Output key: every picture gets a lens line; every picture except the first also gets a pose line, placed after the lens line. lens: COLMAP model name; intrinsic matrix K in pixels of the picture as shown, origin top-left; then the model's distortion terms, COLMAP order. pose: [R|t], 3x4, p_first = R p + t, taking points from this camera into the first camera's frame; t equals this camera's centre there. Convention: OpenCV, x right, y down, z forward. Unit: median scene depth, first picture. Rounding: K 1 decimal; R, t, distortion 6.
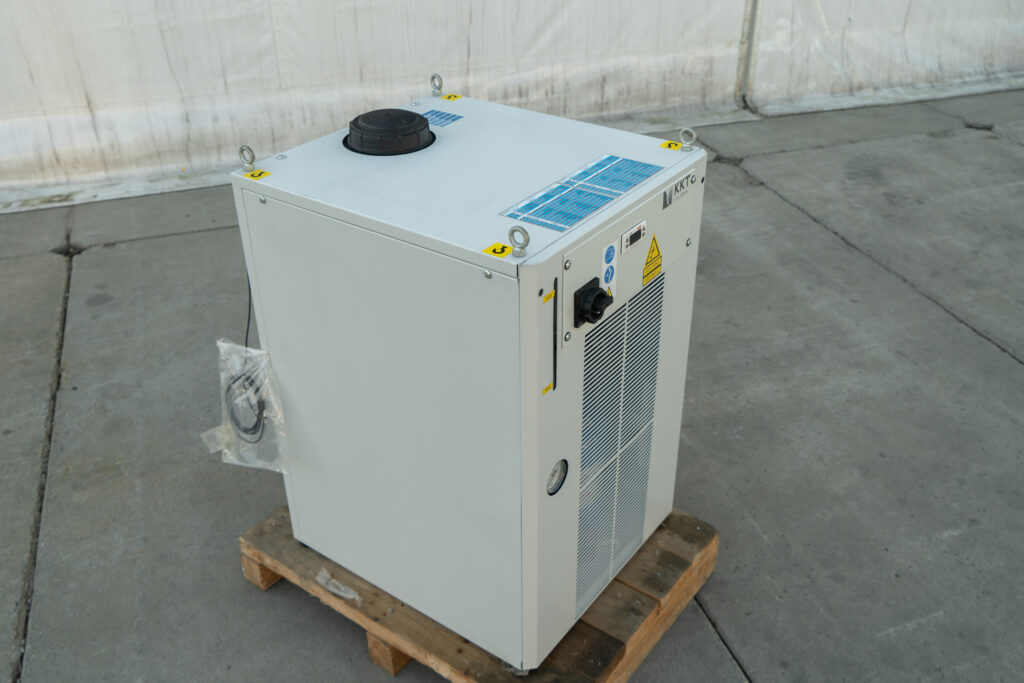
lens RADIAL K [[958.9, 0, 509.4], [0, 958.9, 338.6], [0, 0, 1]] dist [0.014364, 0.000000]
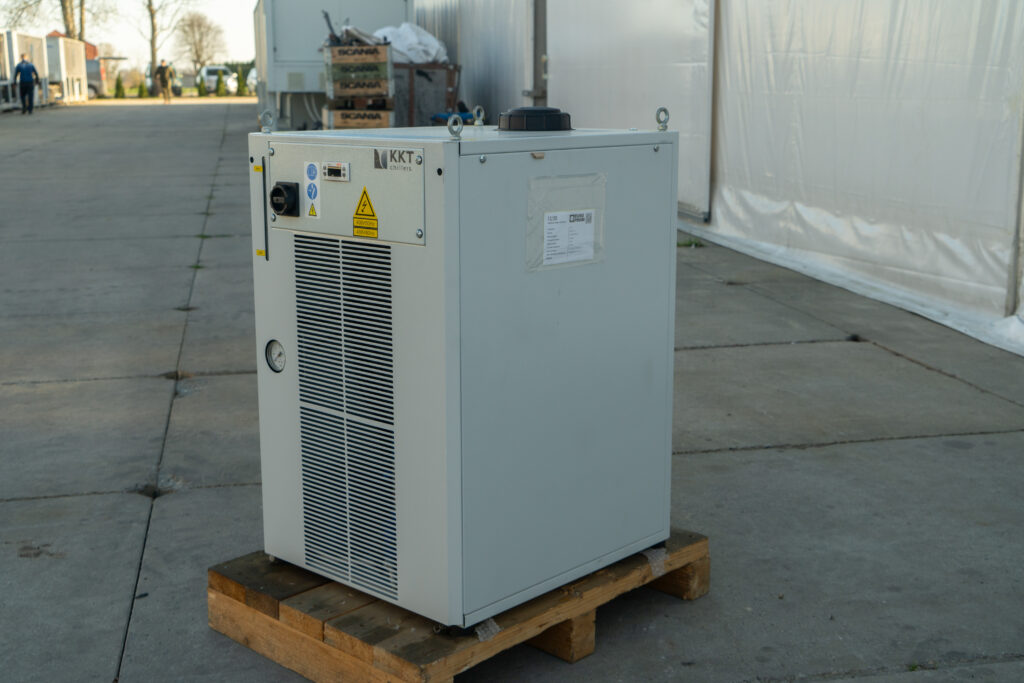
lens RADIAL K [[1269.7, 0, 510.9], [0, 1269.7, 336.7], [0, 0, 1]] dist [0.021685, 0.000000]
pose [[-0.113975, 0.207185, -0.971640, 1.227191], [-0.514021, 0.824635, 0.236134, -0.312660], [0.850172, 0.526356, 0.012509, 0.990412]]
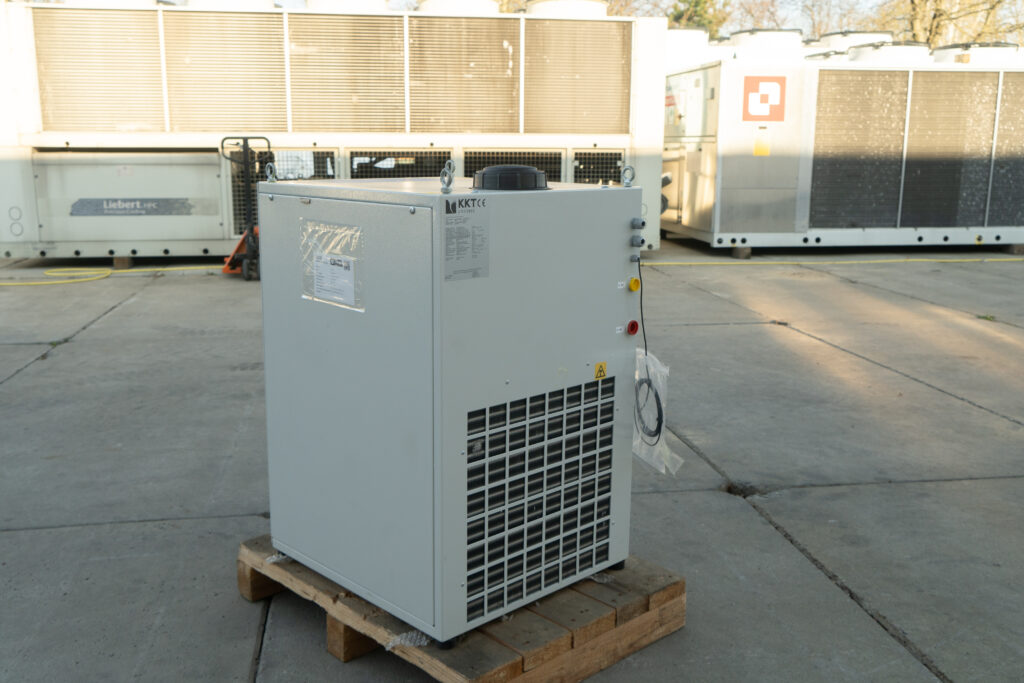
lens RADIAL K [[977.1, 0, 509.6], [0, 977.1, 340.1], [0, 0, 1]] dist [0.018166, 0.000000]
pose [[-0.986911, -0.023714, 0.159514, -0.277837], [0.090924, 0.735105, 0.671828, -0.749137], [-0.133191, 0.677538, -0.723327, 1.745174]]
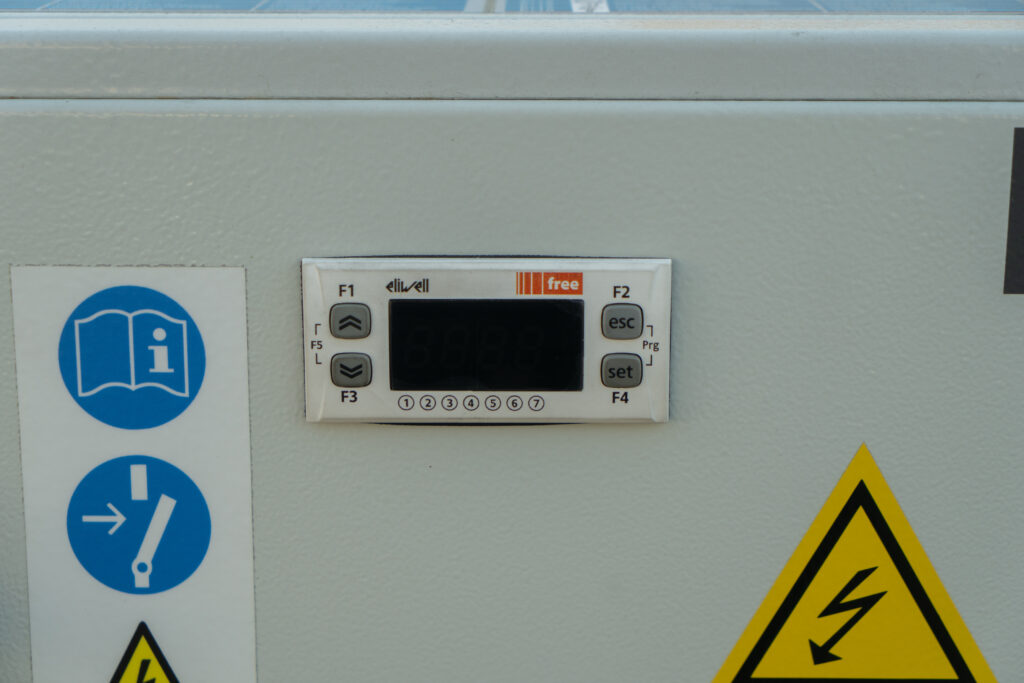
lens RADIAL K [[1989.5, 0, 512.8], [0, 1989.5, 342.0], [0, 0, 1]] dist [0.042306, 0.000000]
pose [[0.582799, 0.209116, -0.785249, 0.260404], [-0.431248, 0.898612, -0.080761, -0.069170], [0.688745, 0.385704, 0.613891, 0.672020]]
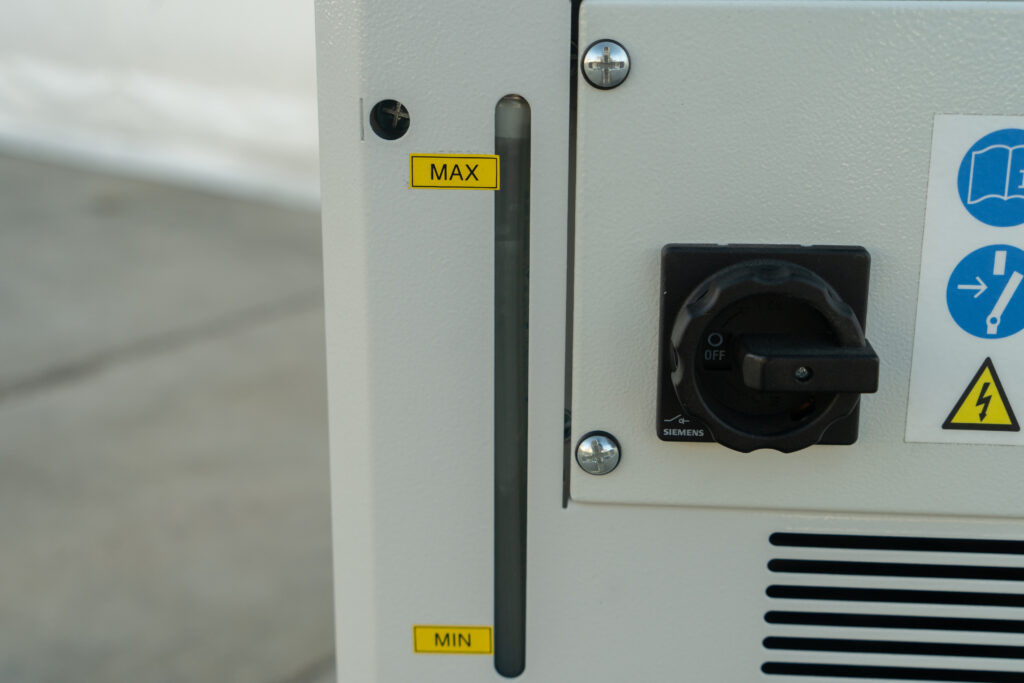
lens RADIAL K [[1381.1, 0, 513.9], [0, 1381.1, 342.2], [0, 0, 1]] dist [0.013507, 0.000000]
pose [[0.539229, 0.260575, -0.800832, 0.214047], [-0.451376, 0.892230, -0.013613, -0.008797], [0.710979, 0.368817, 0.598734, 0.600653]]
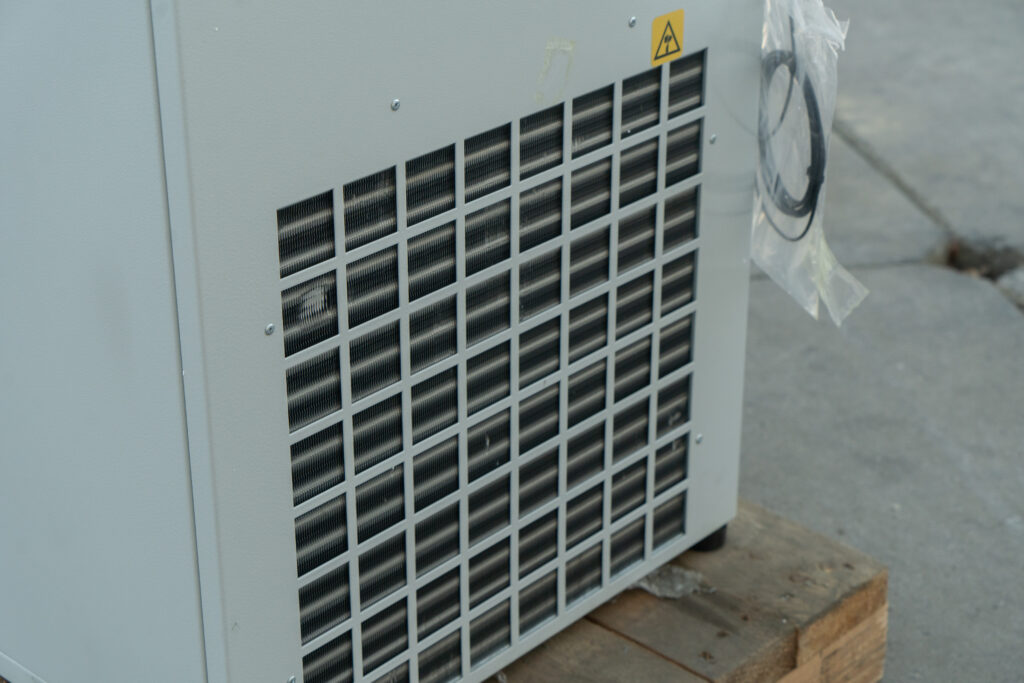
lens RADIAL K [[1956.4, 0, 514.2], [0, 1956.4, 338.6], [0, 0, 1]] dist [0.105084, 0.000000]
pose [[-0.994063, -0.026628, 0.105497, -0.230232], [0.074547, 0.539585, 0.838625, -0.559807], [-0.079256, 0.841510, -0.534396, 1.477706]]
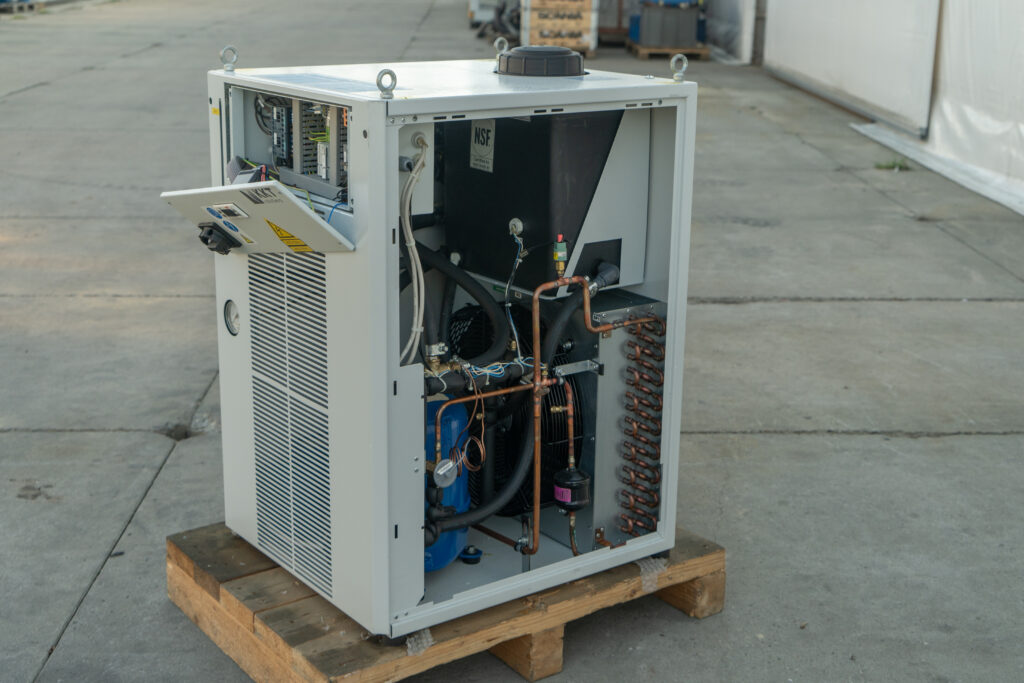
lens RADIAL K [[1395.1, 0, 513.7], [0, 1395.1, 335.1], [0, 0, 1]] dist [0.035783, 0.000000]
pose [[-0.291884, 0.263759, -0.919367, 1.126132], [-0.508787, 0.771123, 0.382761, -0.479516], [0.809901, 0.579483, -0.090881, 1.147219]]
